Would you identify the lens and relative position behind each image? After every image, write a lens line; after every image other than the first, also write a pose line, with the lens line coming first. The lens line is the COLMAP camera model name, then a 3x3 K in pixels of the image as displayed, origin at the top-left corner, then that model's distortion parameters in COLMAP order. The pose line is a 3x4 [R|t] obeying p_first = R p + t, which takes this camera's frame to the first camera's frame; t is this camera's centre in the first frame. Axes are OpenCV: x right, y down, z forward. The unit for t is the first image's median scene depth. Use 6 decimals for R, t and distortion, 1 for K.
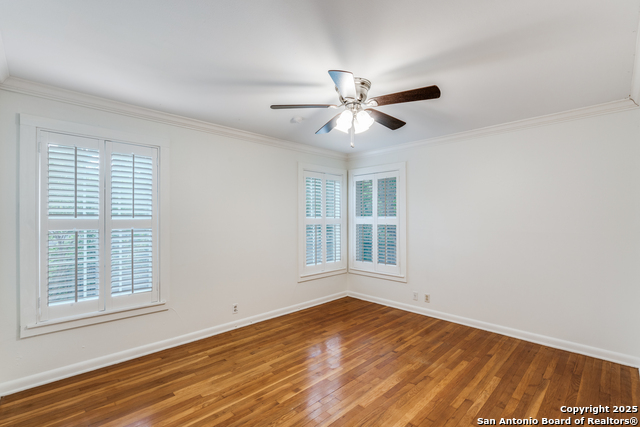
lens RADIAL K [[290.3, 0, 321.4], [0, 290.3, 216.1], [0, 0, 1]] dist [0.000074, 0.000168]
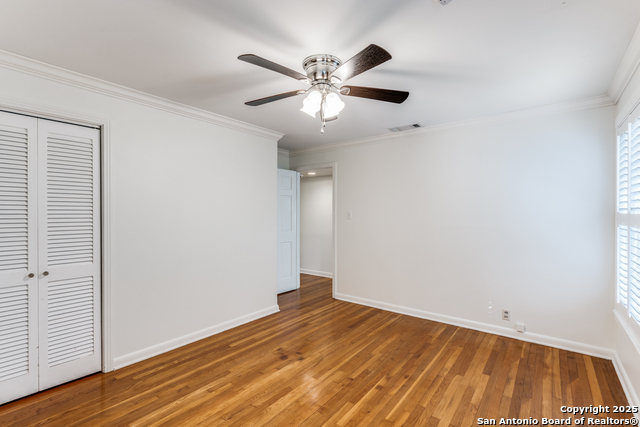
lens RADIAL K [[290.3, 0, 321.4], [0, 290.3, 216.1], [0, 0, 1]] dist [0.000074, 0.000168]
pose [[-0.993025, 0.004378, -0.117821, 0.216034], [0.004250, 0.999990, 0.001339, 0.016346], [0.117825, 0.000829, -0.993034, 1.899369]]
